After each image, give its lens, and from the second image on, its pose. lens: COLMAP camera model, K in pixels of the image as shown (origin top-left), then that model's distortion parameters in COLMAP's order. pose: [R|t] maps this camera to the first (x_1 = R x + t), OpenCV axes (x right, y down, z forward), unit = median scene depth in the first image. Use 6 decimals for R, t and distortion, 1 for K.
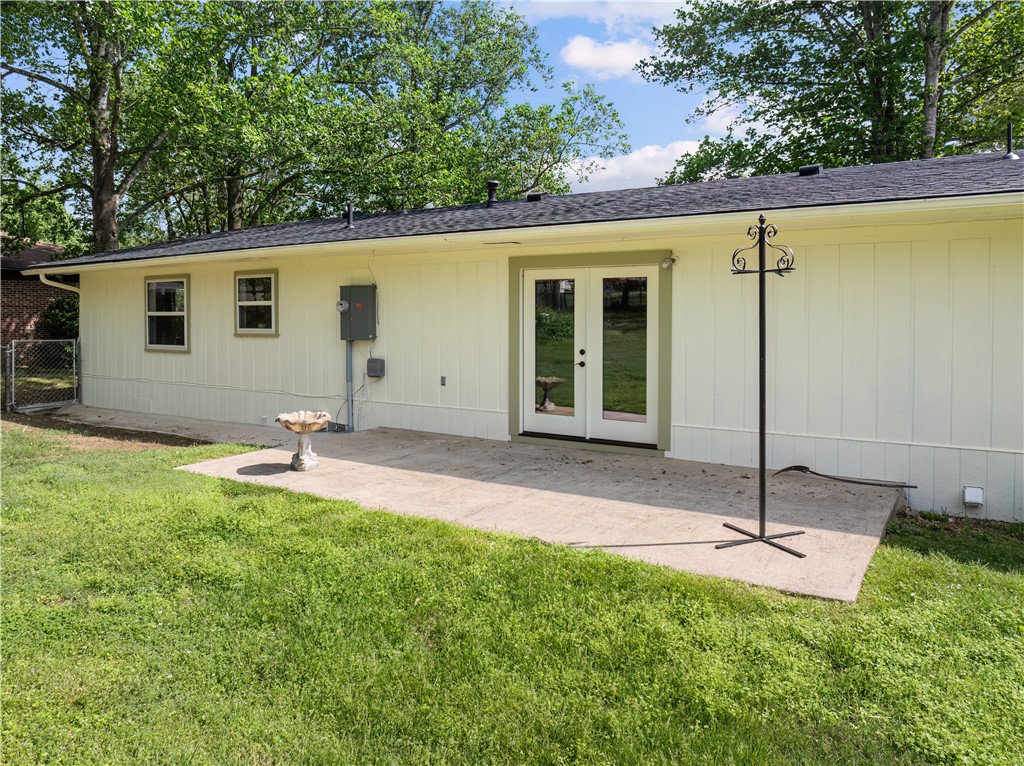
lens RADIAL K [[736.7, 0, 508.9], [0, 736.7, 378.8], [0, 0, 1]] dist [-0.036986, 0.009240]
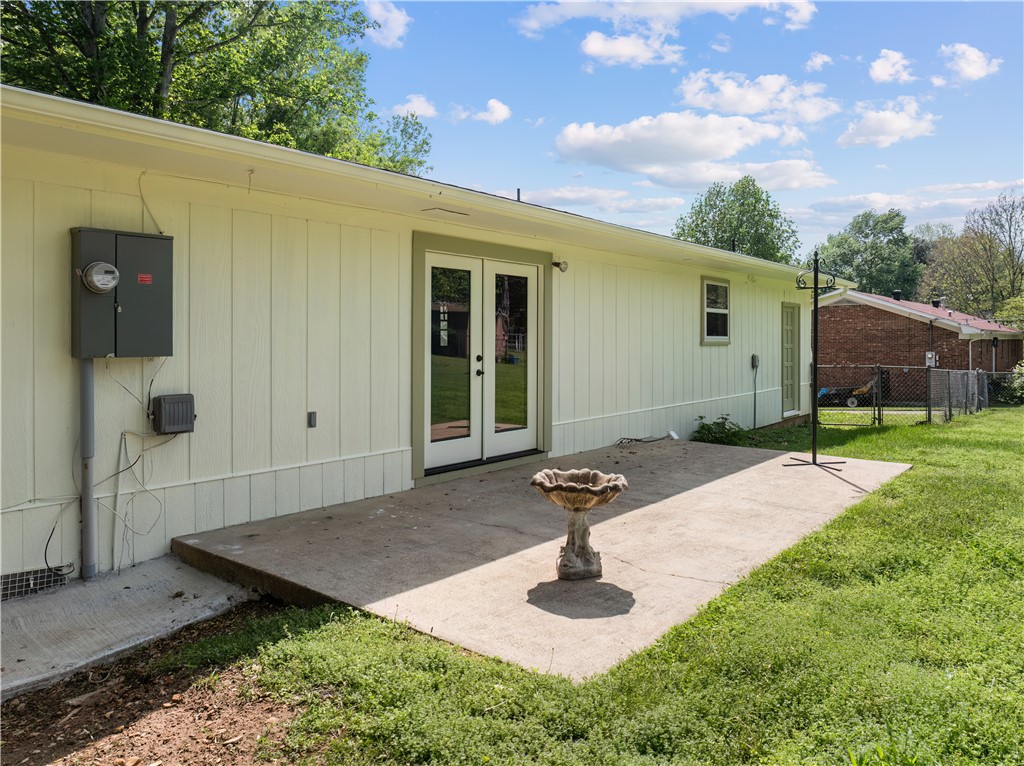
lens RADIAL K [[736.7, 0, 508.9], [0, 736.7, 378.8], [0, 0, 1]] dist [-0.036986, 0.009240]
pose [[0.095167, -0.062279, 0.993511, -0.695659], [0.066572, 0.996205, 0.056071, -0.054935], [-0.993233, 0.060804, 0.098952, 0.835037]]
